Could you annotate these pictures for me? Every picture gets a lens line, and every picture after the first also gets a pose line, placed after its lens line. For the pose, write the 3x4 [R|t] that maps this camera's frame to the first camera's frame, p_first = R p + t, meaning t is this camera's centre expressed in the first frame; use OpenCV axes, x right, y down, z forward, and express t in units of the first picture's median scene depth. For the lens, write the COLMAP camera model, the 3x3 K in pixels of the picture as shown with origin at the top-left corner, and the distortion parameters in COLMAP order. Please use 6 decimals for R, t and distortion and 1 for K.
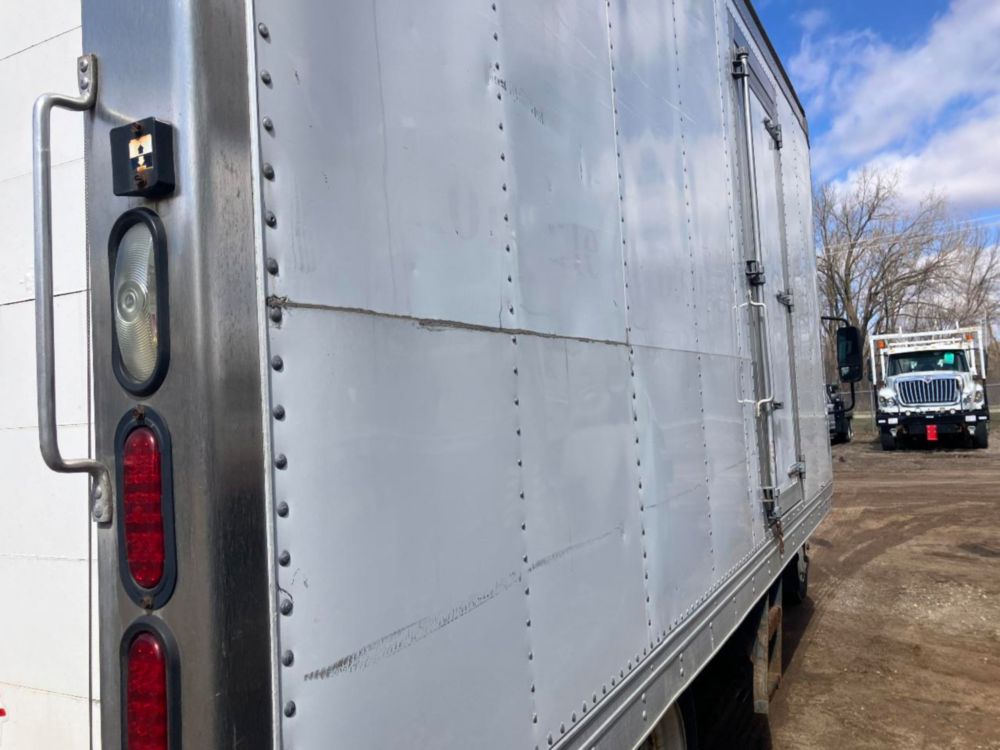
lens RADIAL K [[773.1, 0, 500.4], [0, 773.1, 367.5], [0, 0, 1]] dist [0.000226, -0.002689]
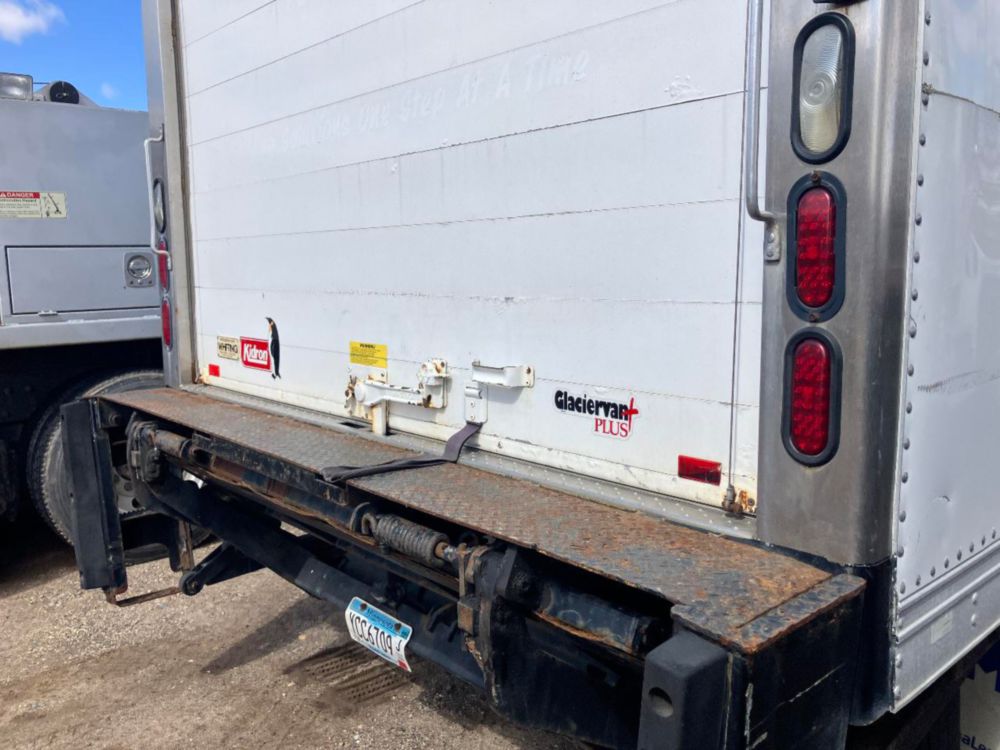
lens RADIAL K [[830.1, 0, 513.4], [0, 830.1, 371.1], [0, 0, 1]] dist [0.029136, -0.029641]
pose [[0.946392, 0.083839, -0.311952, -0.473097], [-0.028304, 0.983540, 0.178462, 0.142959], [0.321779, -0.160066, 0.933187, -0.546126]]
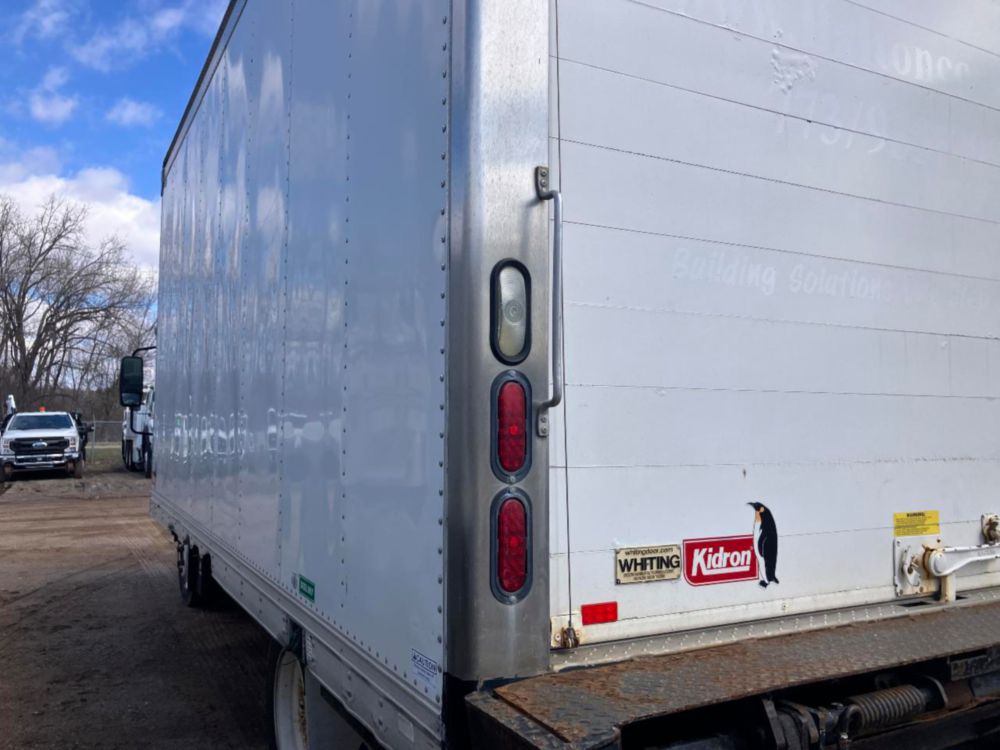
lens RADIAL K [[830.1, 0, 497.7], [0, 830.1, 360.9], [0, 0, 1]] dist [0.029136, -0.029641]
pose [[0.538670, 0.113200, 0.834877, -4.638642], [-0.074271, 0.993455, -0.086781, 0.394529], [-0.839237, -0.015261, 0.543552, 1.461215]]
